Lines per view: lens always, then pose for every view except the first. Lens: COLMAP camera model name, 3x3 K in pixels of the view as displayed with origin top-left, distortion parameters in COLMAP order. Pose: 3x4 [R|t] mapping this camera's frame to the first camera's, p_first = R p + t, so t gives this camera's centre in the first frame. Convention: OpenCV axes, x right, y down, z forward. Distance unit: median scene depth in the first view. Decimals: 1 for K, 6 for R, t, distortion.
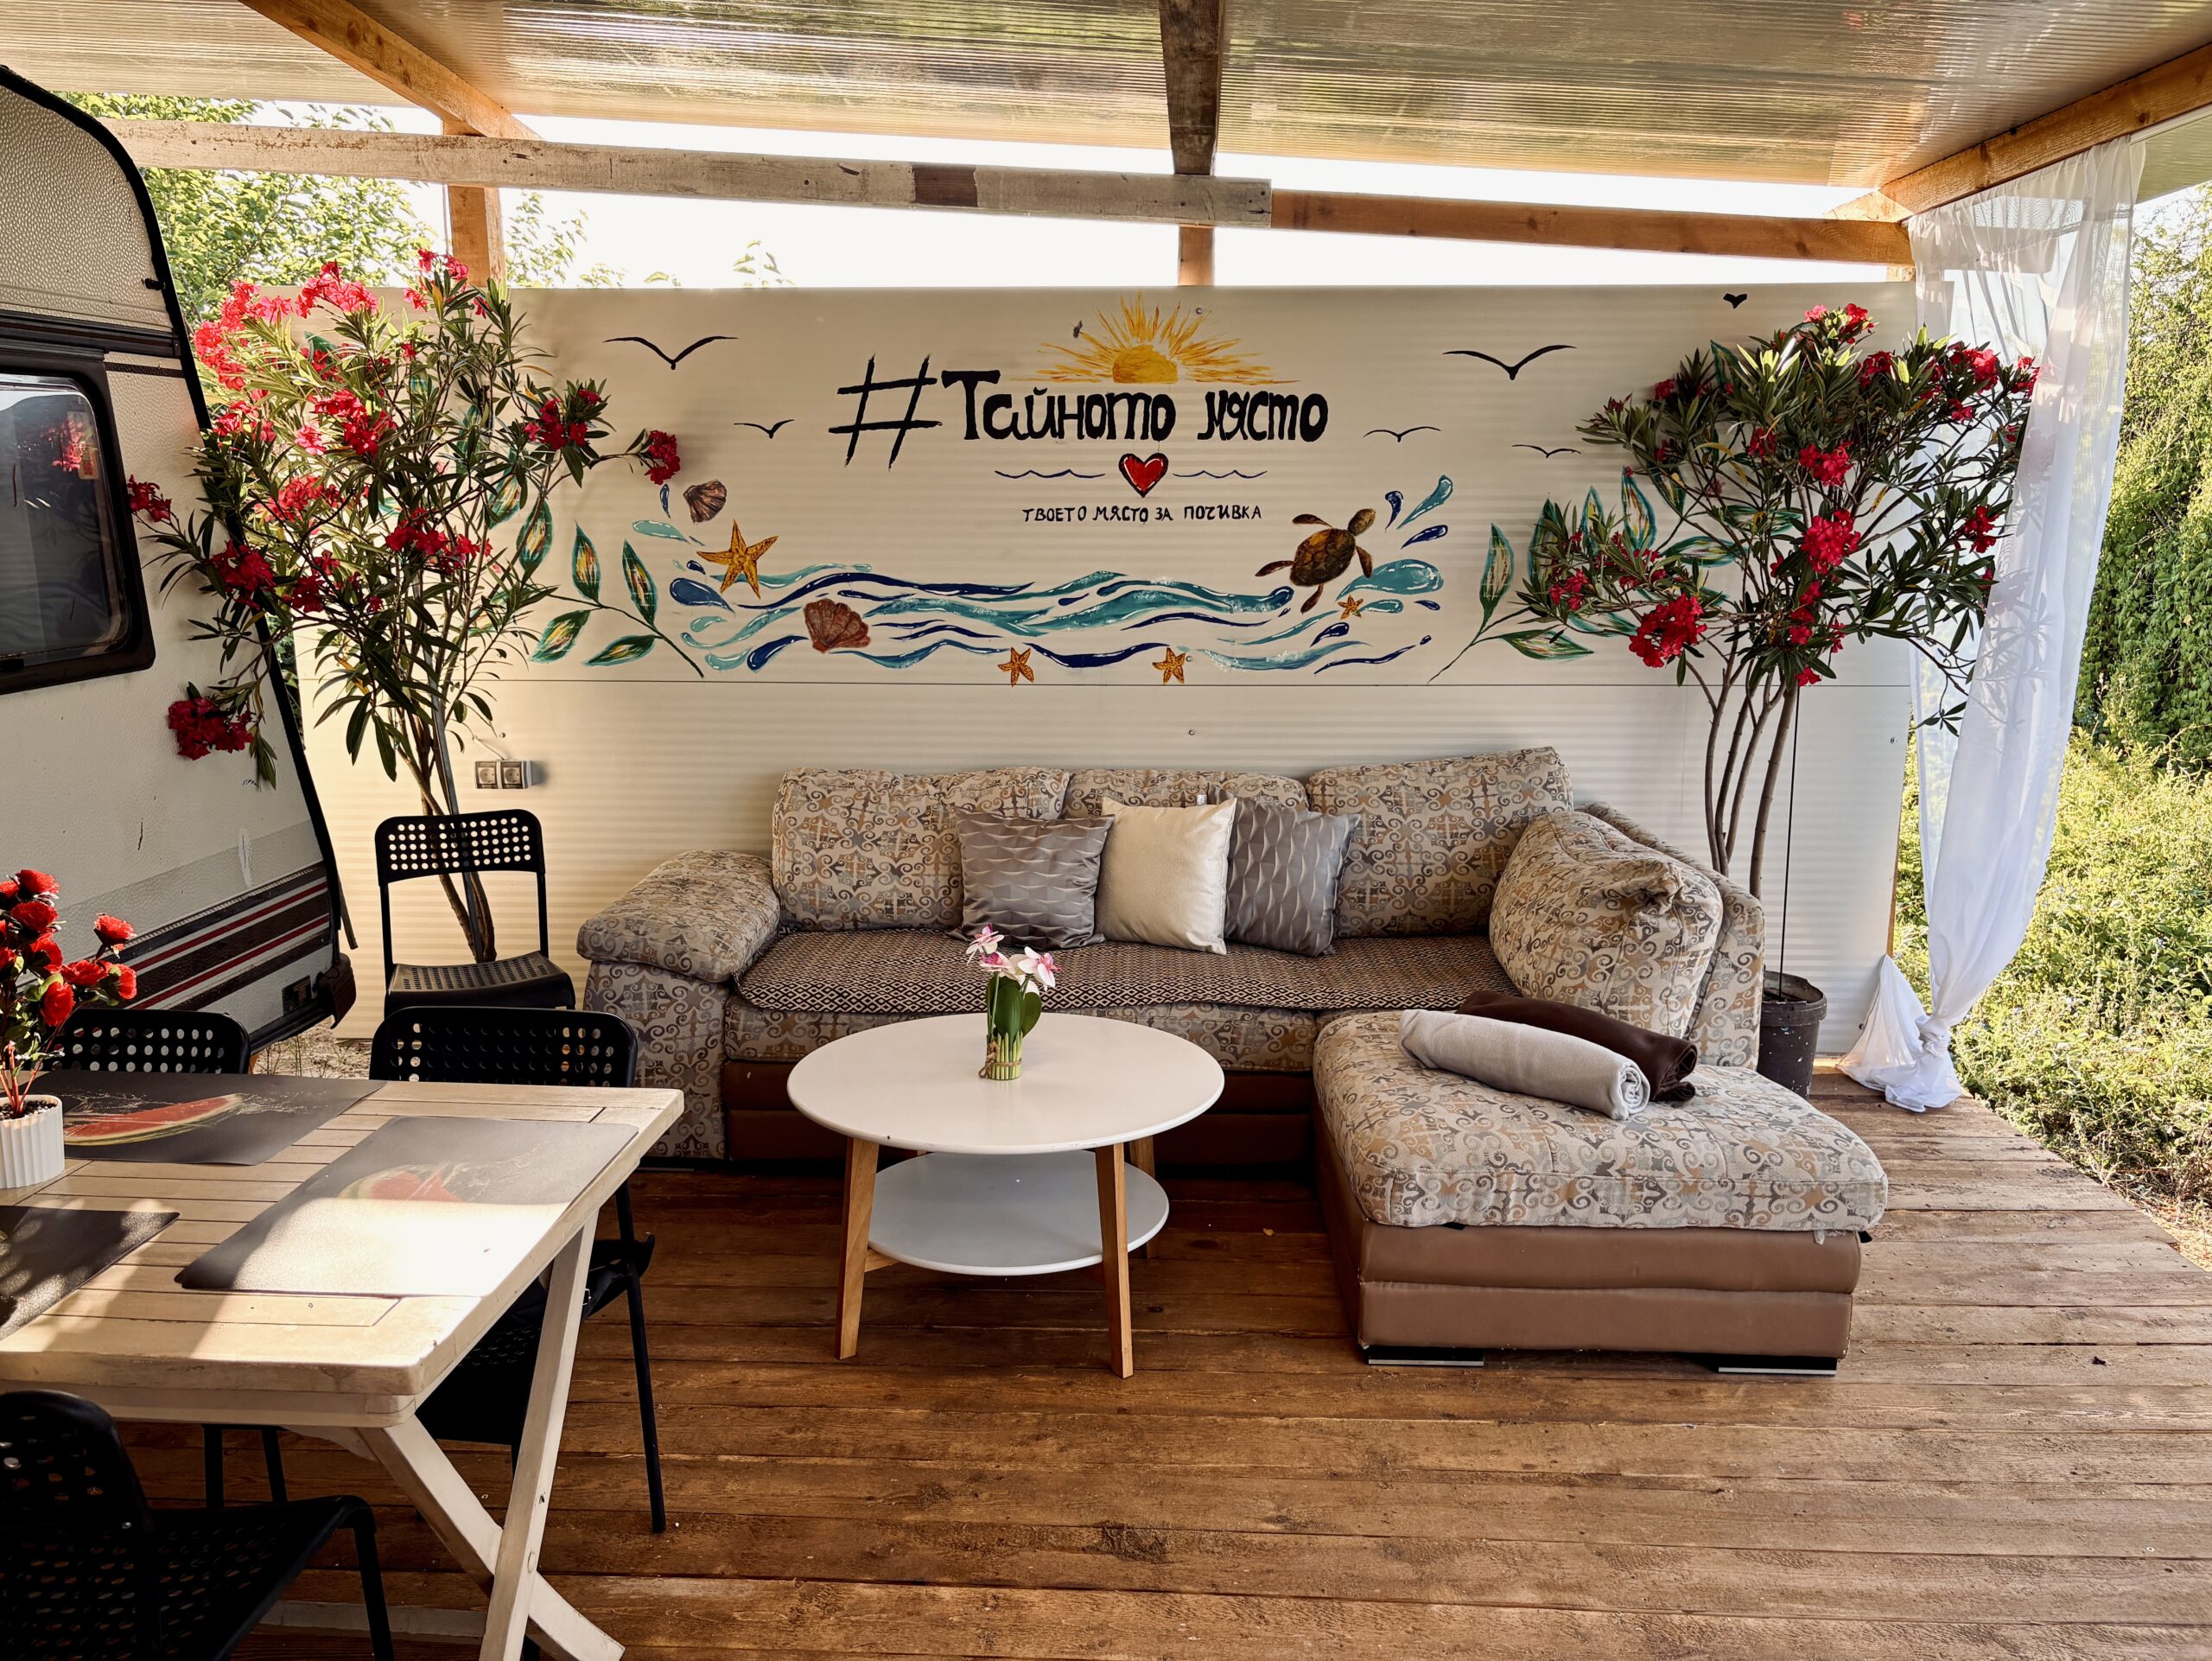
lens RADIAL K [[1648.5, 0, 1102.2], [0, 1648.5, 851.1], [0, 0, 1]] dist [0.027154, -0.018946]
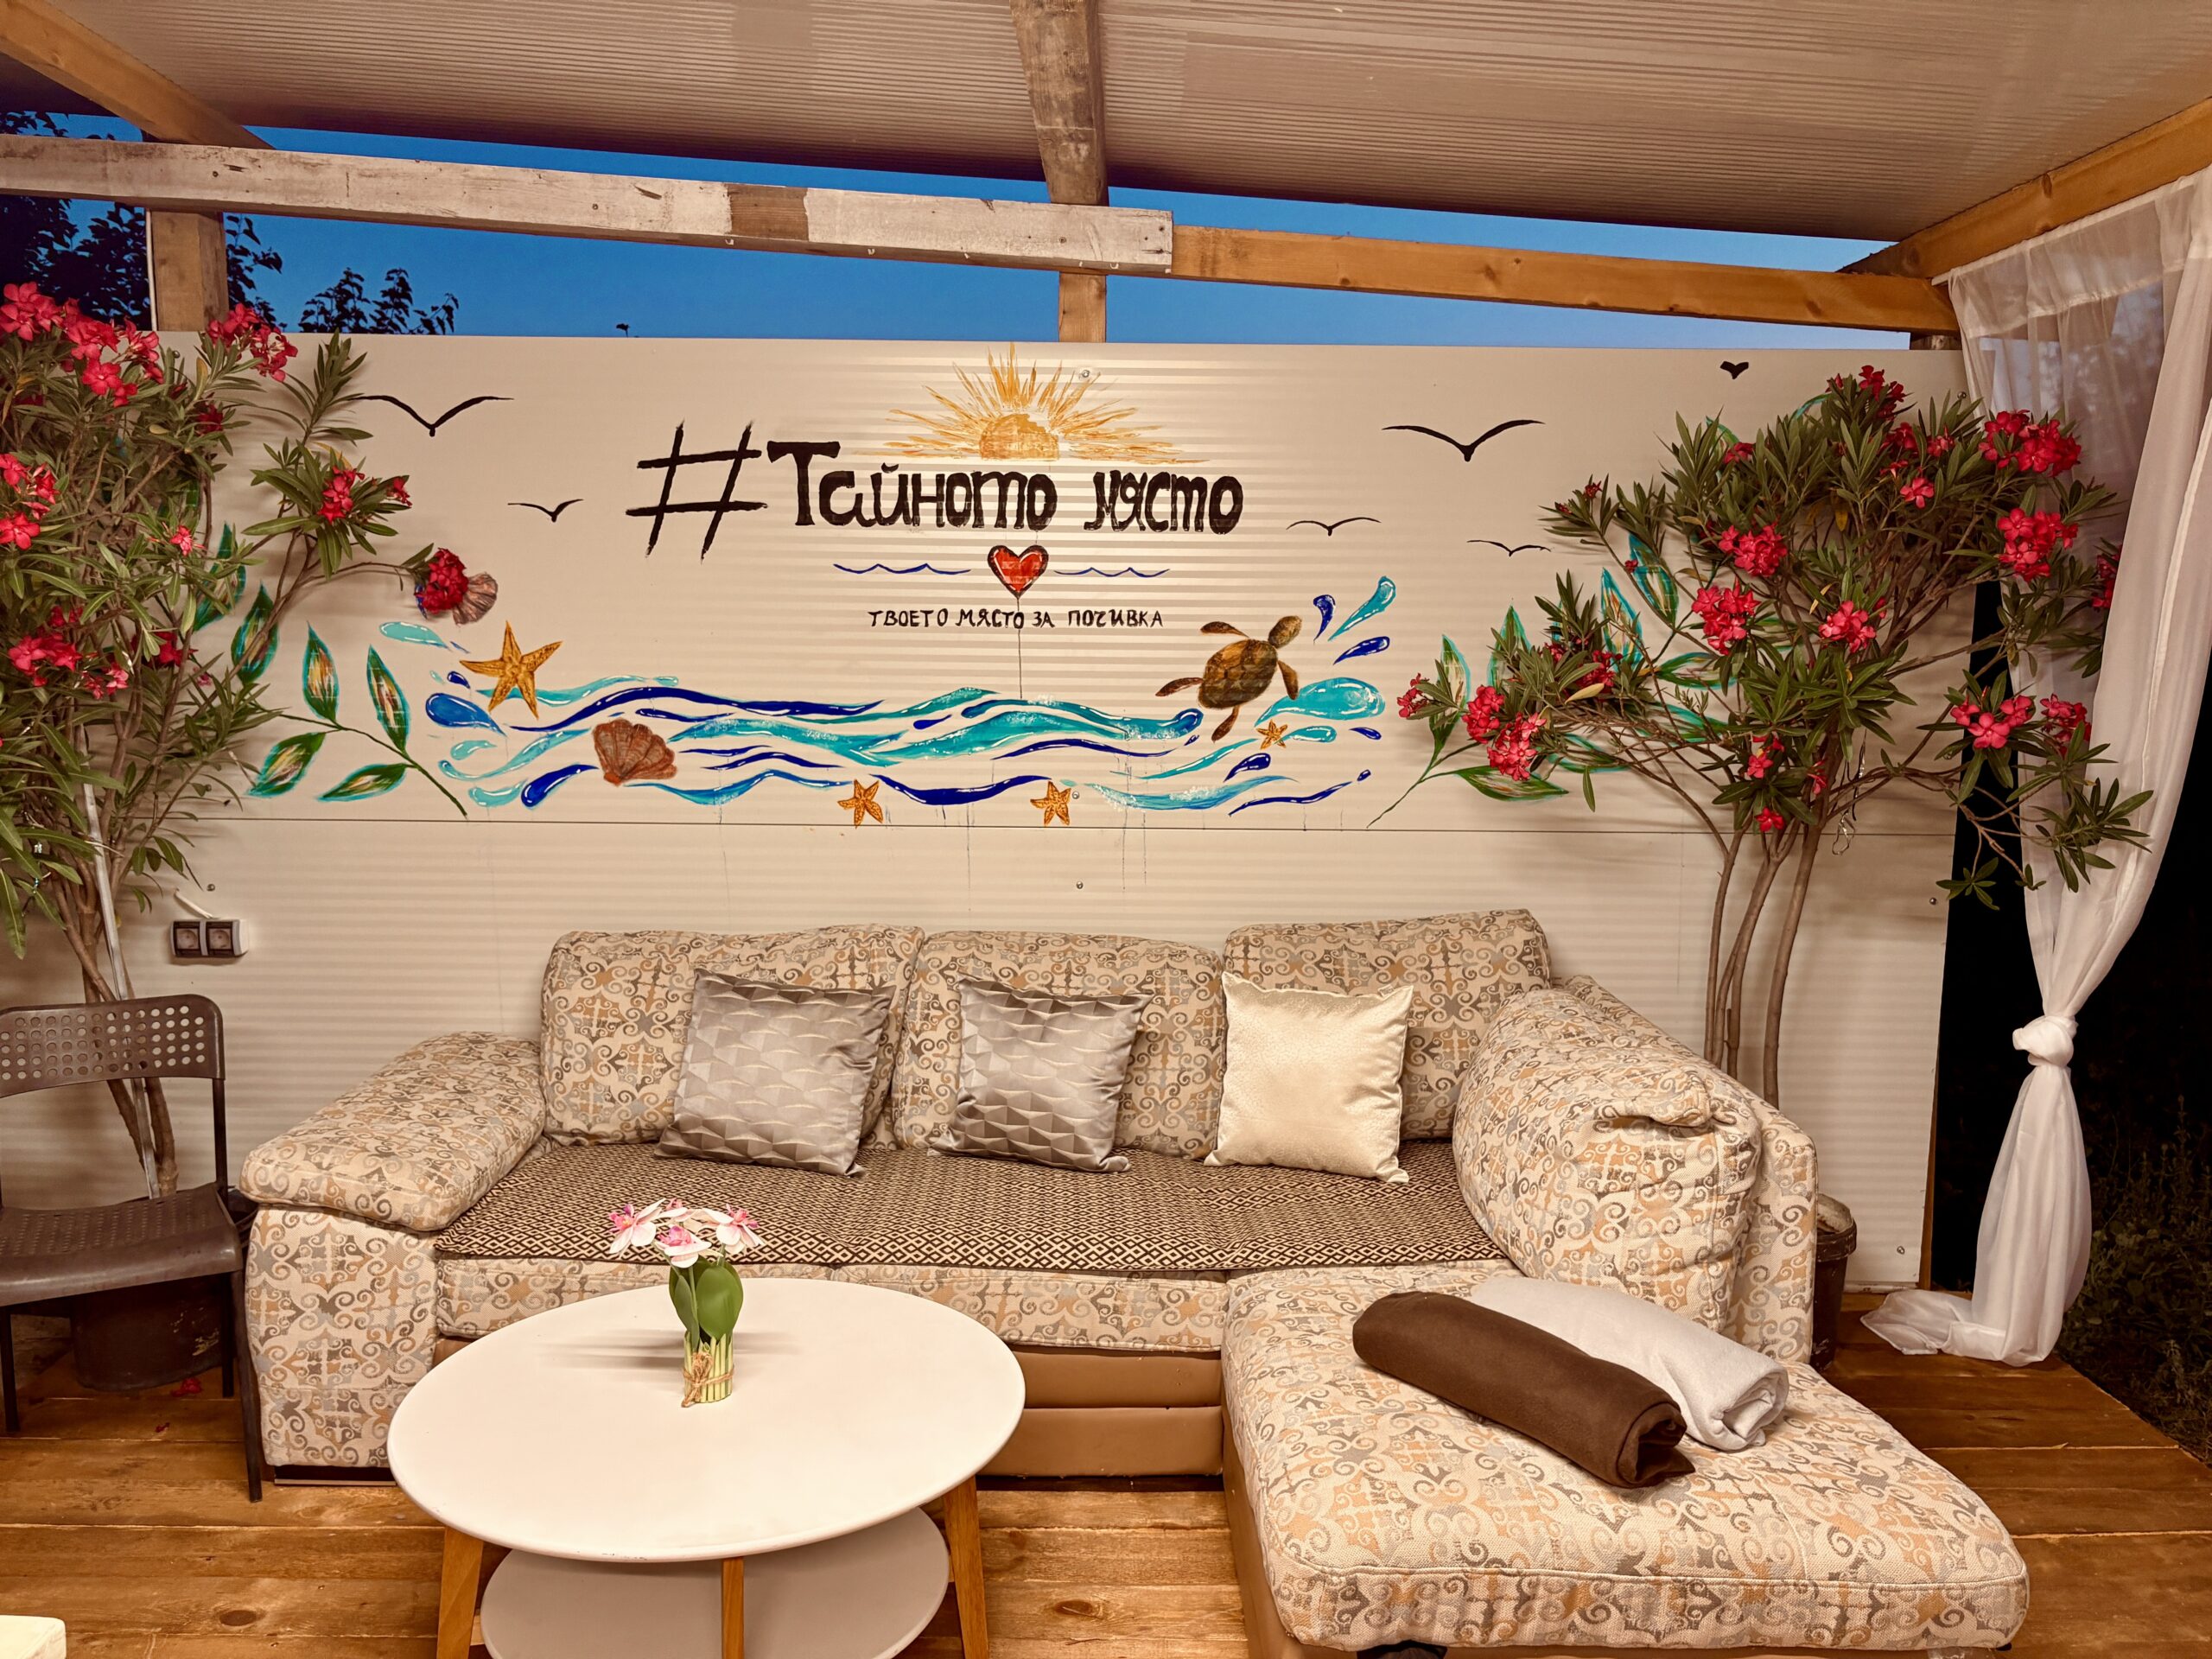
lens RADIAL K [[1648.4, 0, 1116.6], [0, 1648.4, 841.4], [0, 0, 1]] dist [0.027154, -0.018946]
pose [[0.999116, 0.003285, 0.041913, 0.040423], [-0.000382, 0.997612, -0.069073, -0.039594], [-0.042040, 0.068996, 0.996731, 0.200003]]
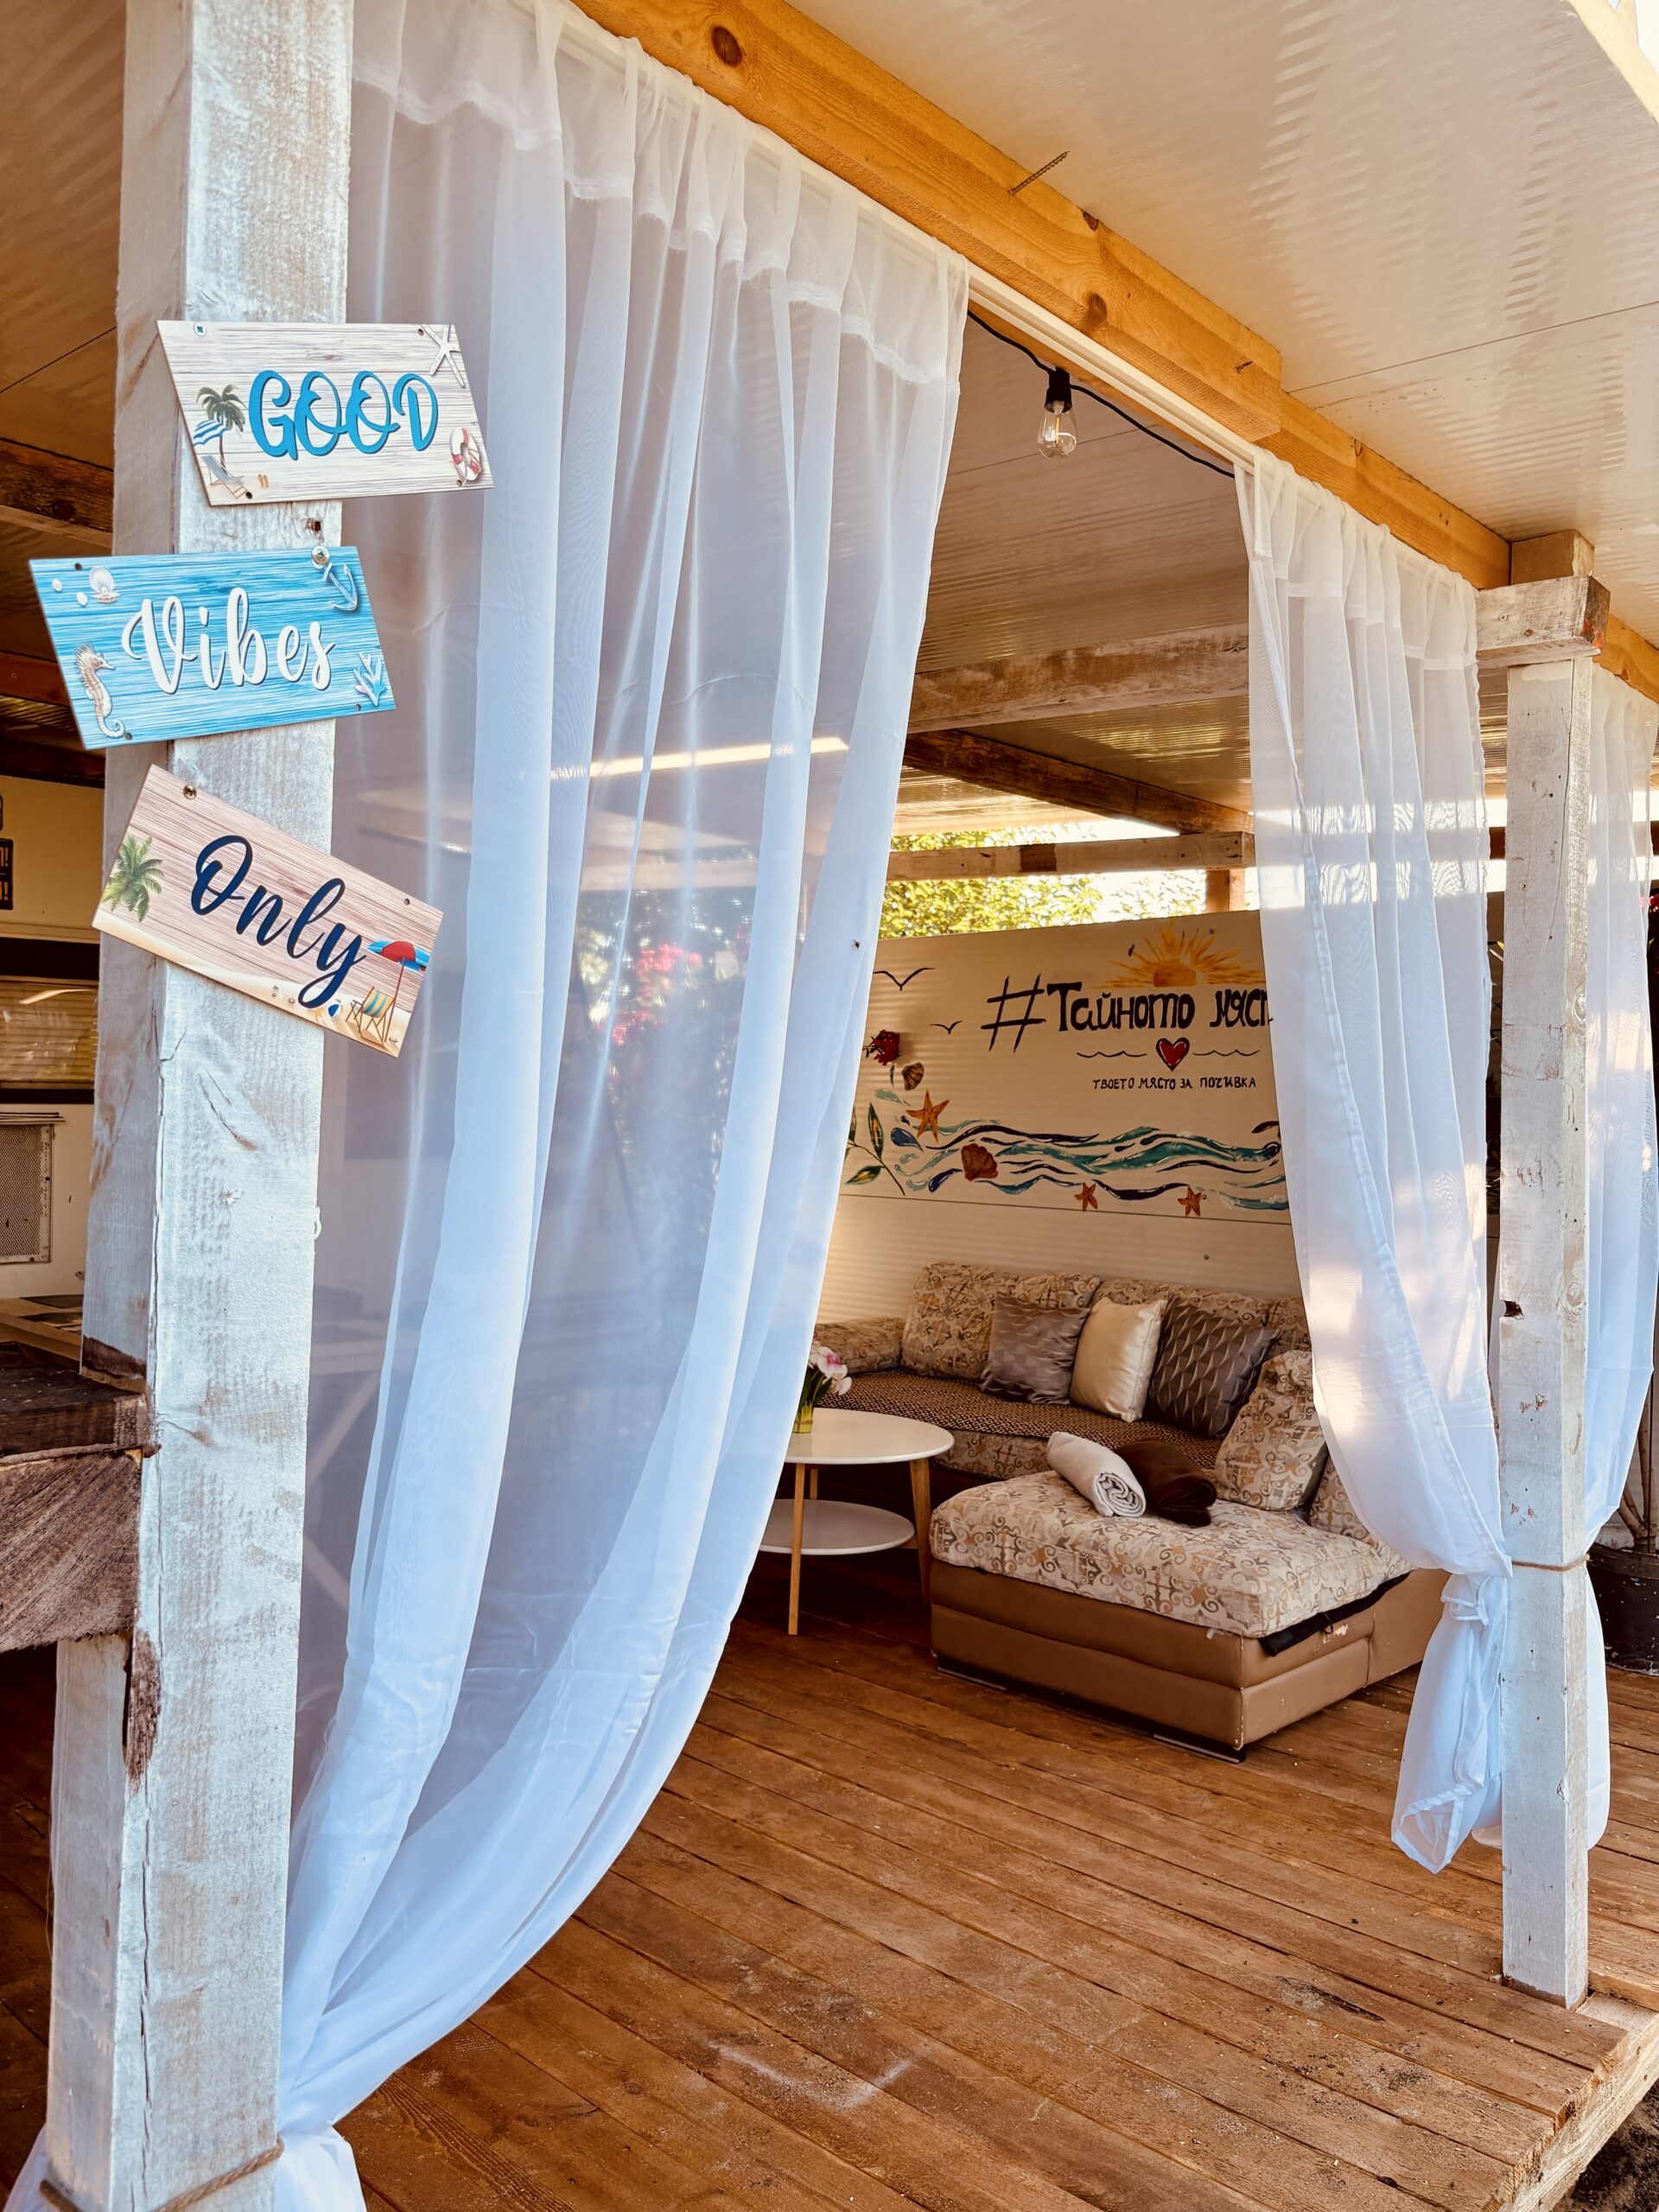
lens RADIAL K [[1648.4, 0, 839.9], [0, 1648.4, 1104.9], [0, 0, 1]] dist [0.027154, -0.018946]
pose [[0.753581, 0.007646, -0.657311, 0.686728], [-0.149393, 0.975760, -0.159922, 0.057789], [0.640155, 0.218712, 0.736456, -0.114358]]
